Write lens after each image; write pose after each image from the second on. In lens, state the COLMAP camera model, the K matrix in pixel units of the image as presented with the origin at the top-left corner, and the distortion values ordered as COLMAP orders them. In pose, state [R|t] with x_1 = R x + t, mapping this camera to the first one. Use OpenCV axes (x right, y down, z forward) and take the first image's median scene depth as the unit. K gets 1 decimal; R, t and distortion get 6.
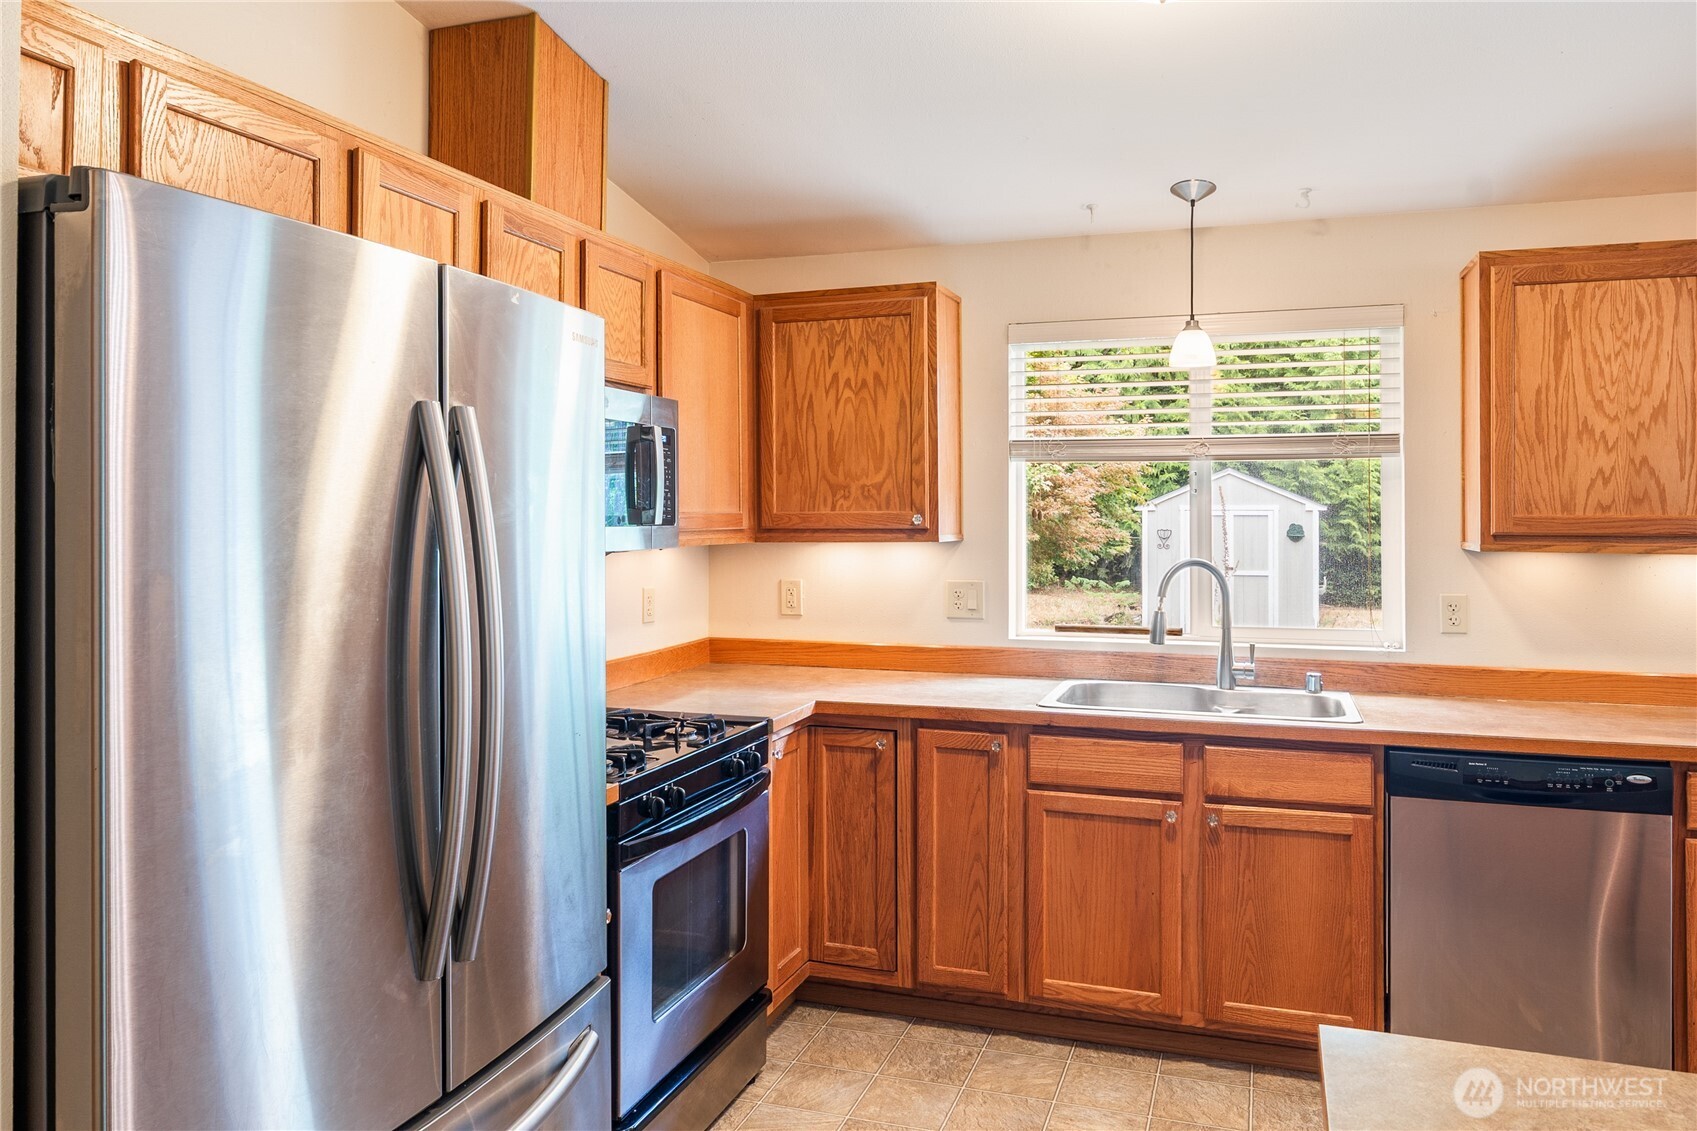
lens RADIAL K [[1178.0, 0, 869.7], [0, 1178.0, 517.8], [0, 0, 1]] dist [0.011360, 0.004542]
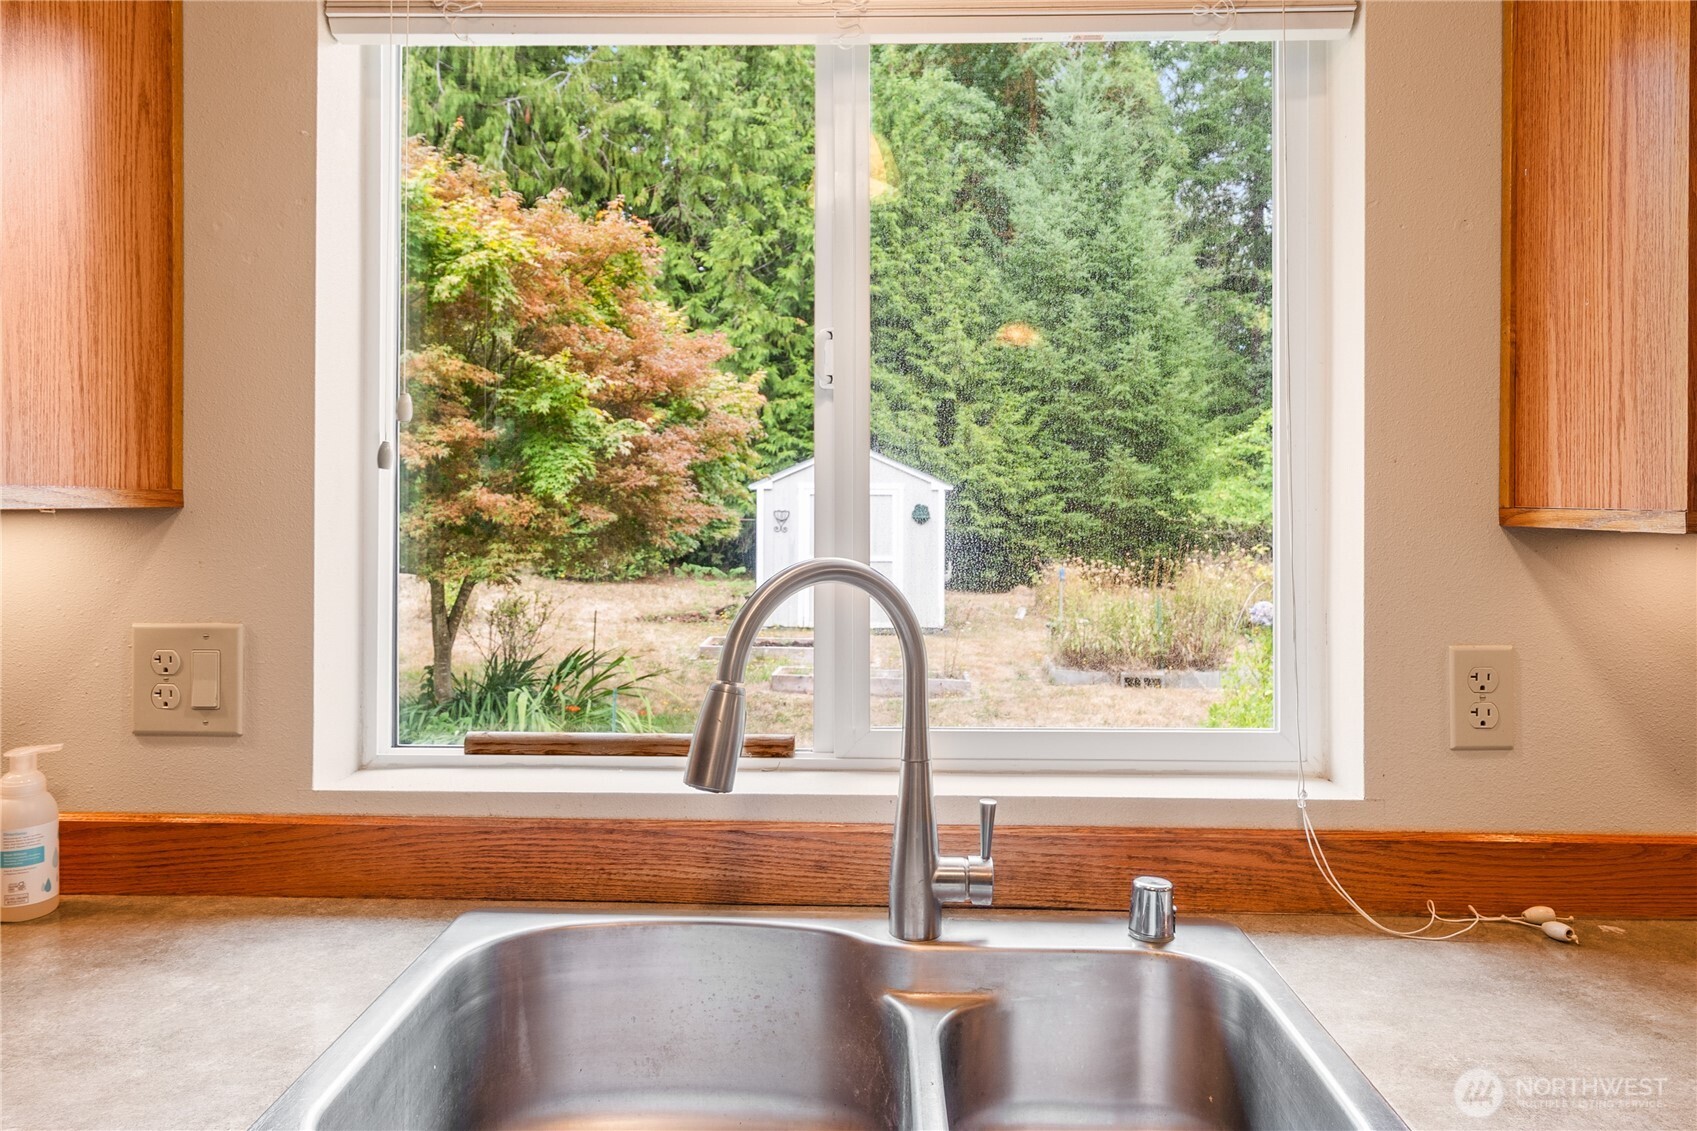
lens RADIAL K [[1110.9, 0, 855.0], [0, 1110.9, 509.3], [0, 0, 1]] dist [-0.007361, -0.001131]
pose [[0.953256, 0.002544, 0.302154, 0.172771], [-0.004136, 0.999981, 0.004629, 0.017517], [-0.302136, -0.005663, 0.953248, 0.645499]]
